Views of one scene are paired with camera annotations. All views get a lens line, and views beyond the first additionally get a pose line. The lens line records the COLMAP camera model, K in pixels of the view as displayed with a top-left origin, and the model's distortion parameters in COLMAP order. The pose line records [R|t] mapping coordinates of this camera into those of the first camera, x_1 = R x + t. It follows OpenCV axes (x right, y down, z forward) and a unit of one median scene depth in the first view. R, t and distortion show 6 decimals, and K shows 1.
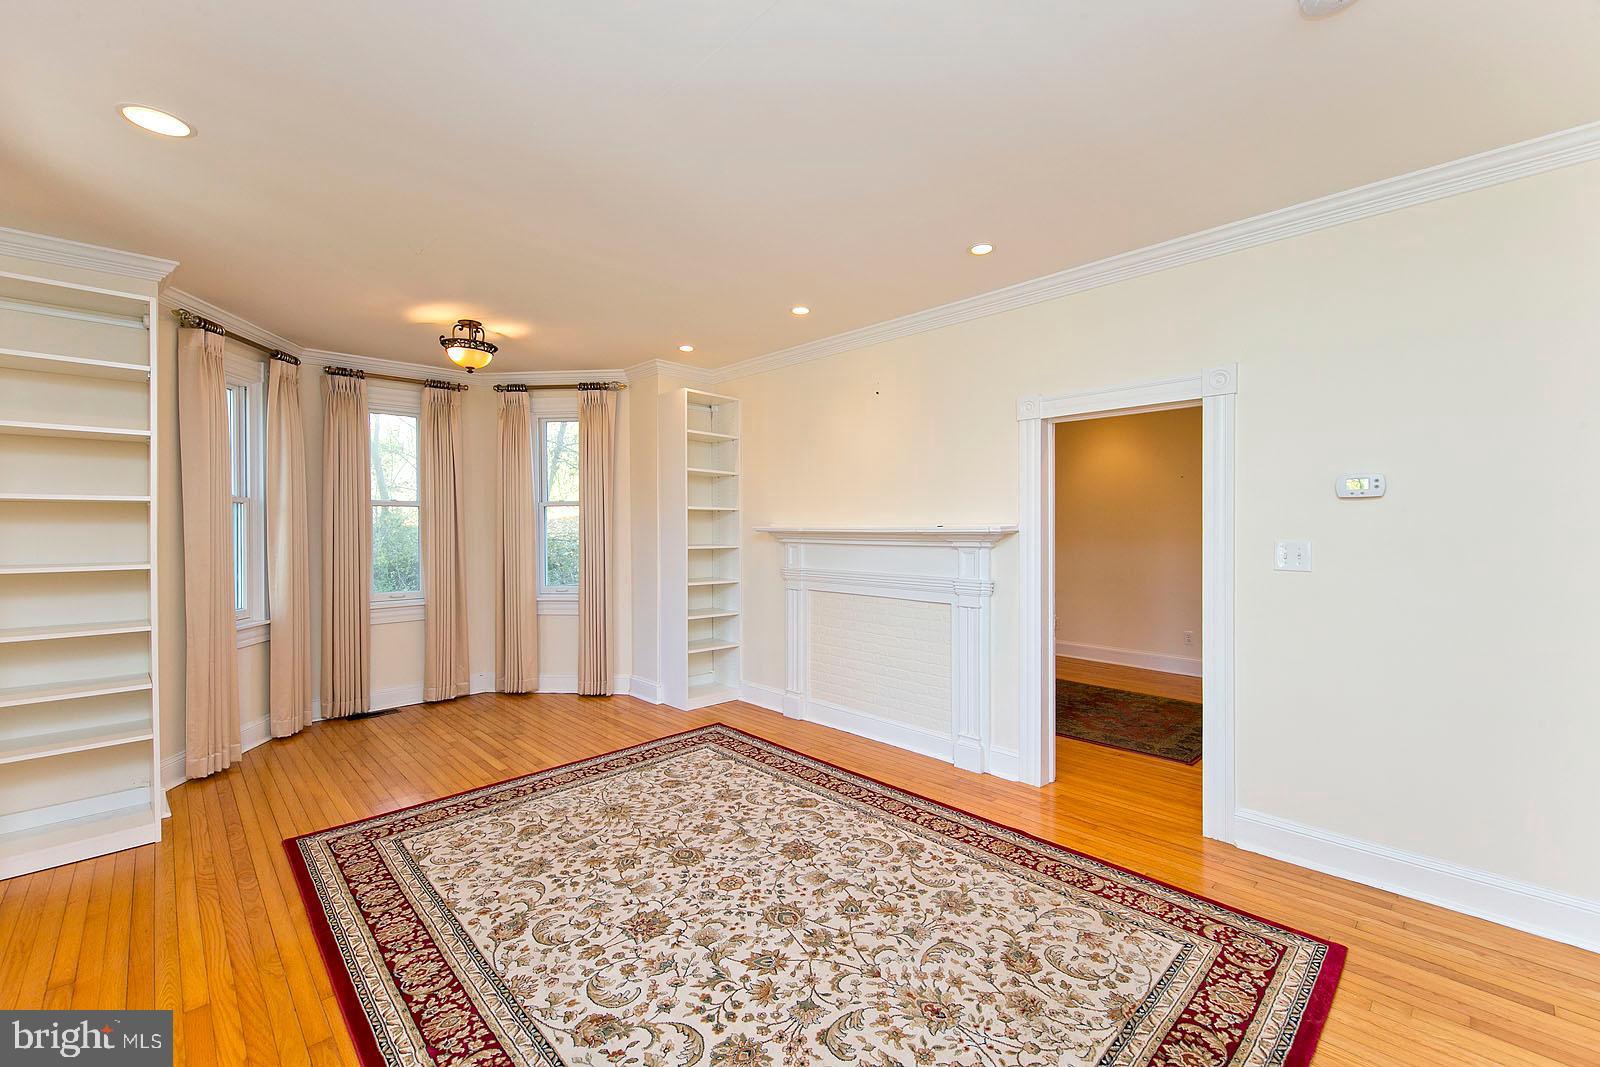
lens RADIAL K [[673.7, 0, 811.3], [0, 673.7, 524.0], [0, 0, 1]] dist [0.010633, -0.005002]
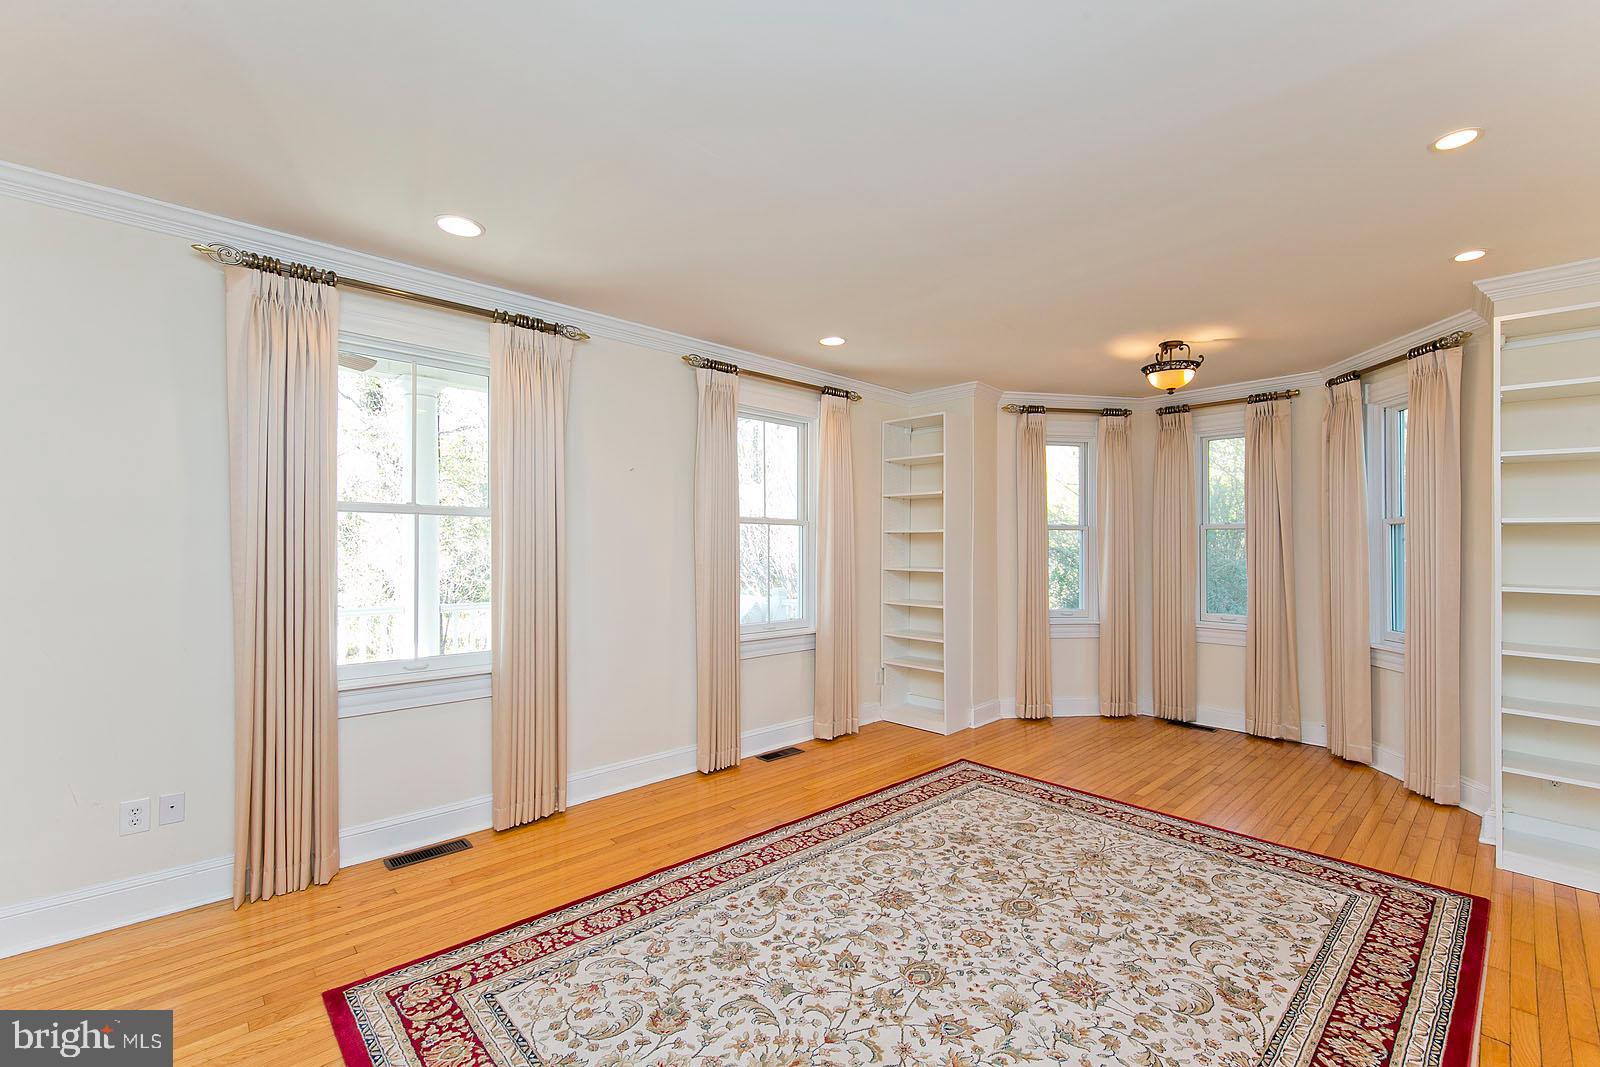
lens RADIAL K [[673.7, 0, 798.6], [0, 673.7, 537.8], [0, 0, 1]] dist [0.010633, -0.005002]
pose [[-0.033995, -0.007814, -0.999391, 0.688230], [-0.006075, 0.999953, -0.007612, -0.001423], [0.999404, 0.005813, -0.034041, 0.670026]]
